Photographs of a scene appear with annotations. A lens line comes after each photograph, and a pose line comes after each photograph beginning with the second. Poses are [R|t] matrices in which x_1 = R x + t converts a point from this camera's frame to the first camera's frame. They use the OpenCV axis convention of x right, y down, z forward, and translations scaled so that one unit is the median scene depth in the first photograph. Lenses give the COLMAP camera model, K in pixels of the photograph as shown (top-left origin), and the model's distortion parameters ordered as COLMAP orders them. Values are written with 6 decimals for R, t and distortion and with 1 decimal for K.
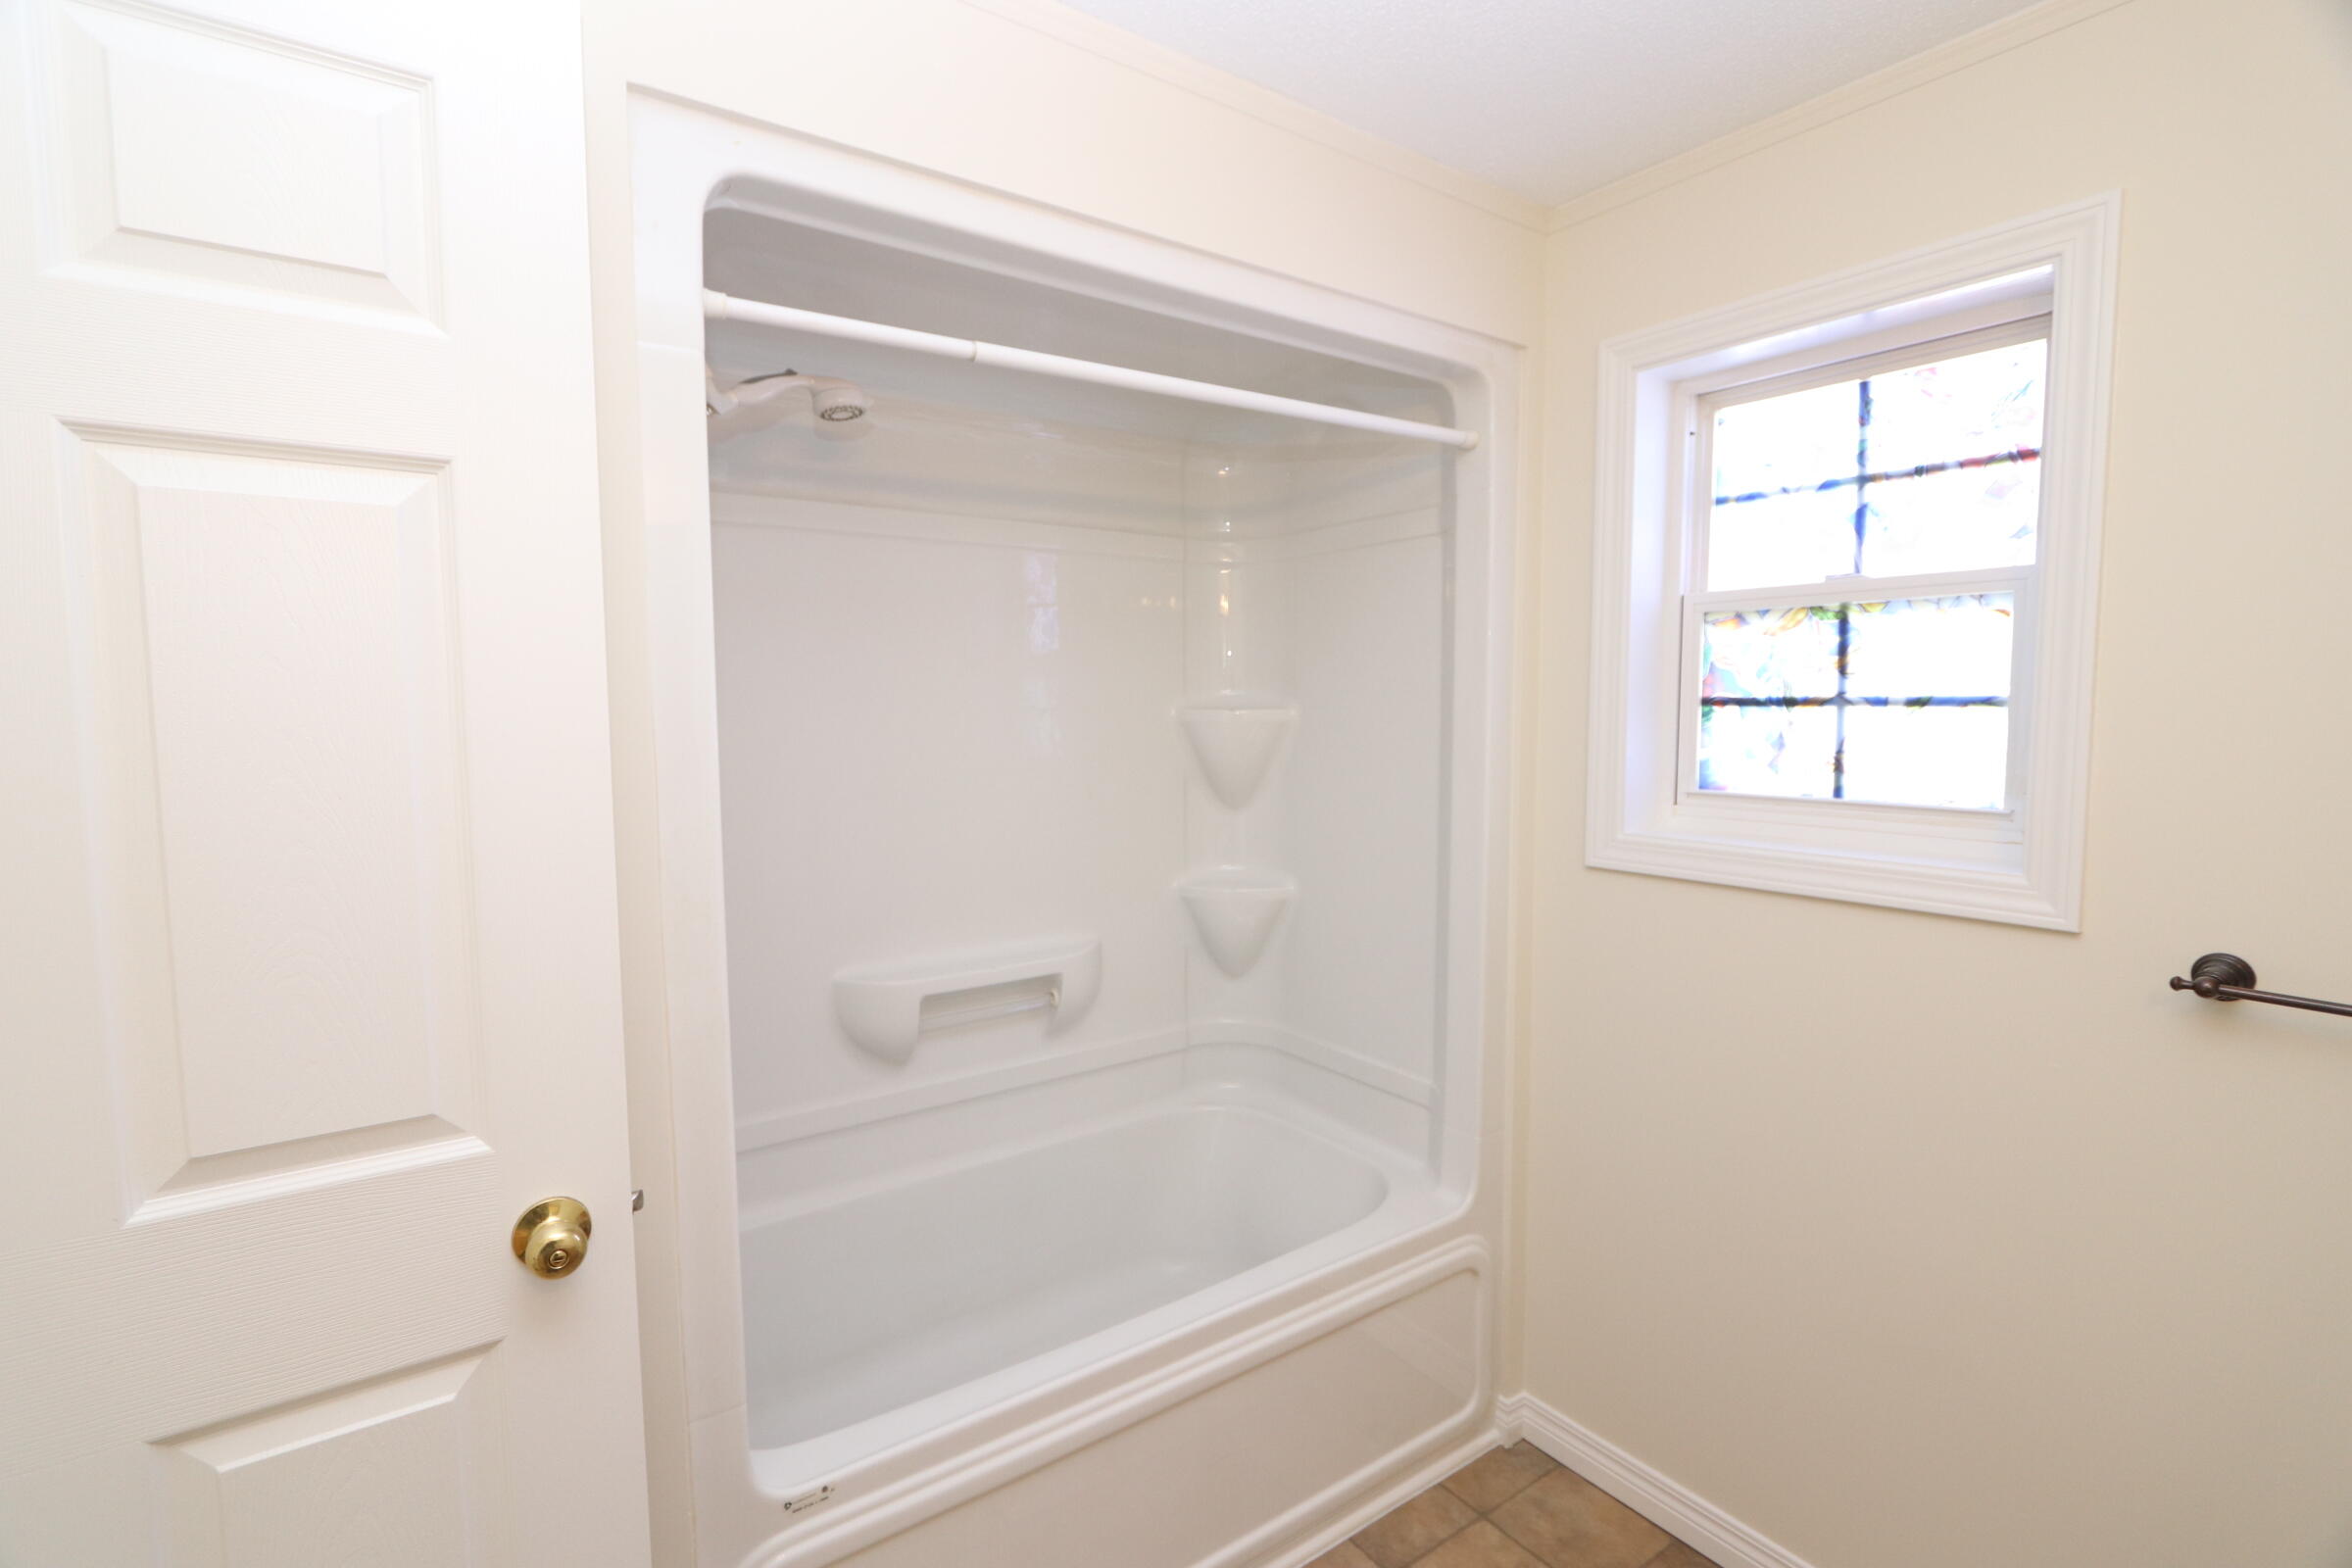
lens RADIAL K [[1076.4, 0, 1171.5], [0, 1076.4, 783.9], [0, 0, 1]] dist [-0.013109, 0.002073]
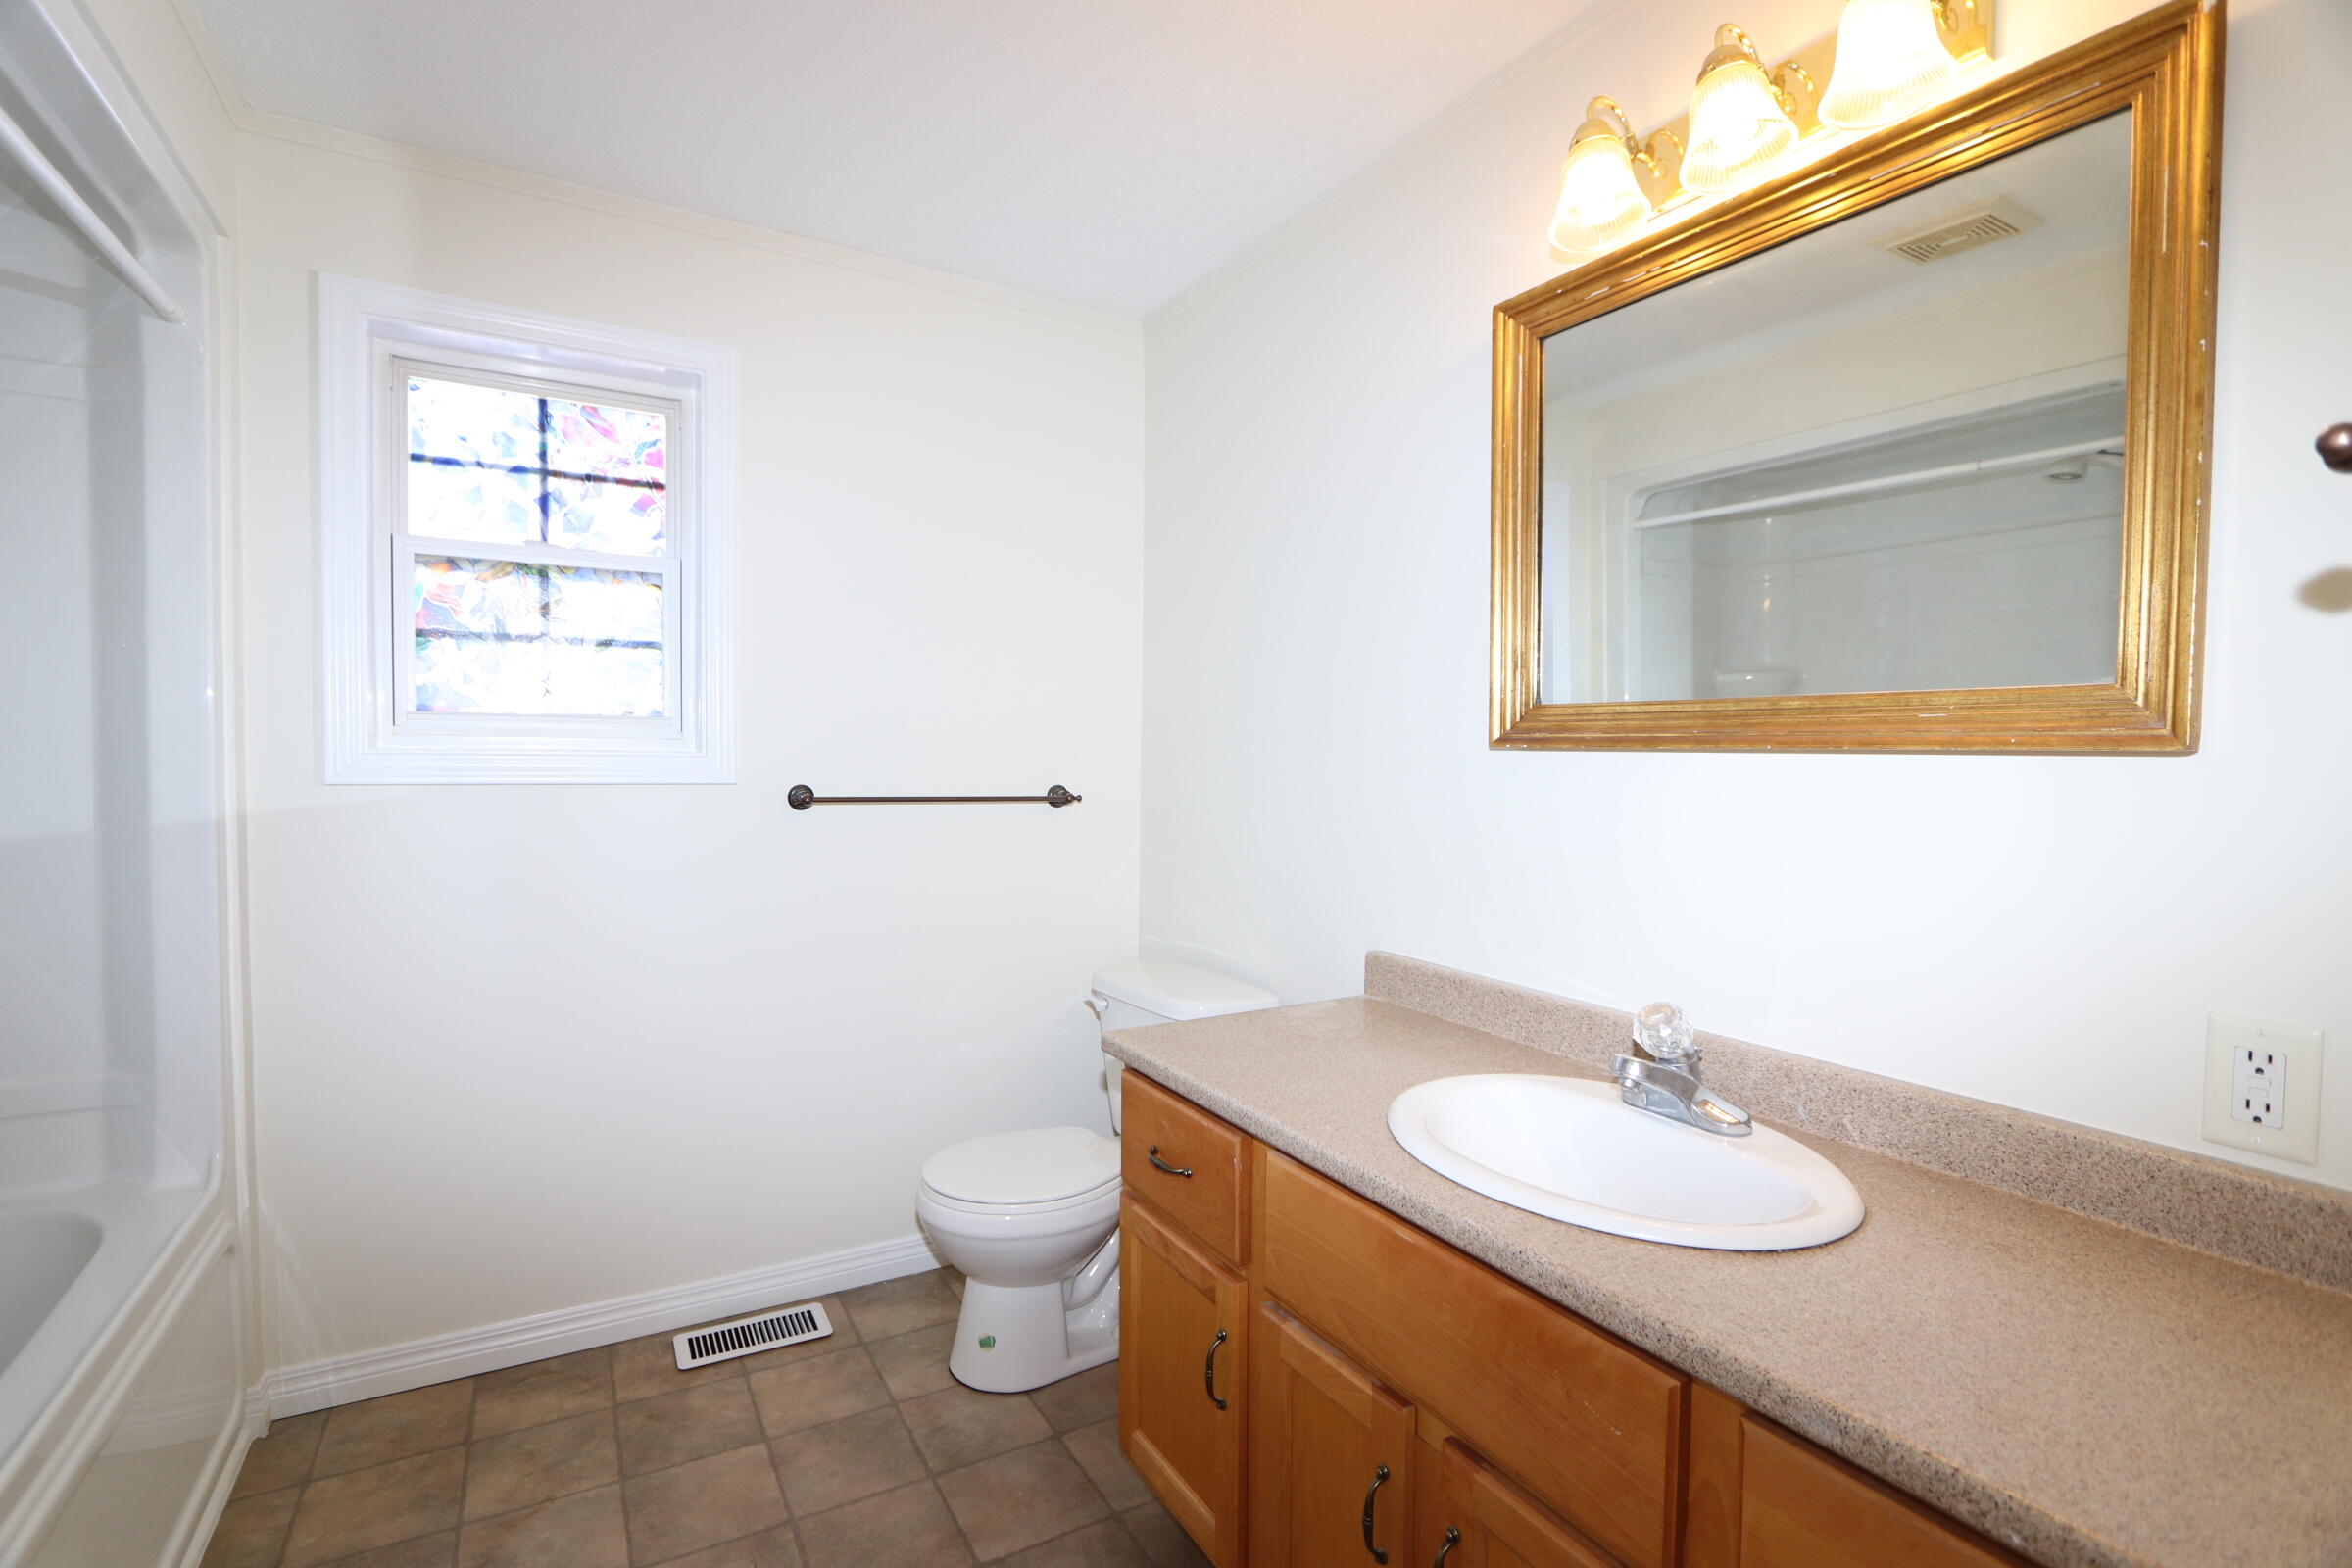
lens RADIAL K [[1076.4, 0, 1169.0], [0, 1076.4, 779.4], [0, 0, 1]] dist [-0.013109, 0.002073]
pose [[0.089227, -0.024233, 0.995716, -0.596202], [0.070031, 0.997382, 0.017998, 0.120013], [-0.993546, 0.068125, 0.090691, 0.139966]]
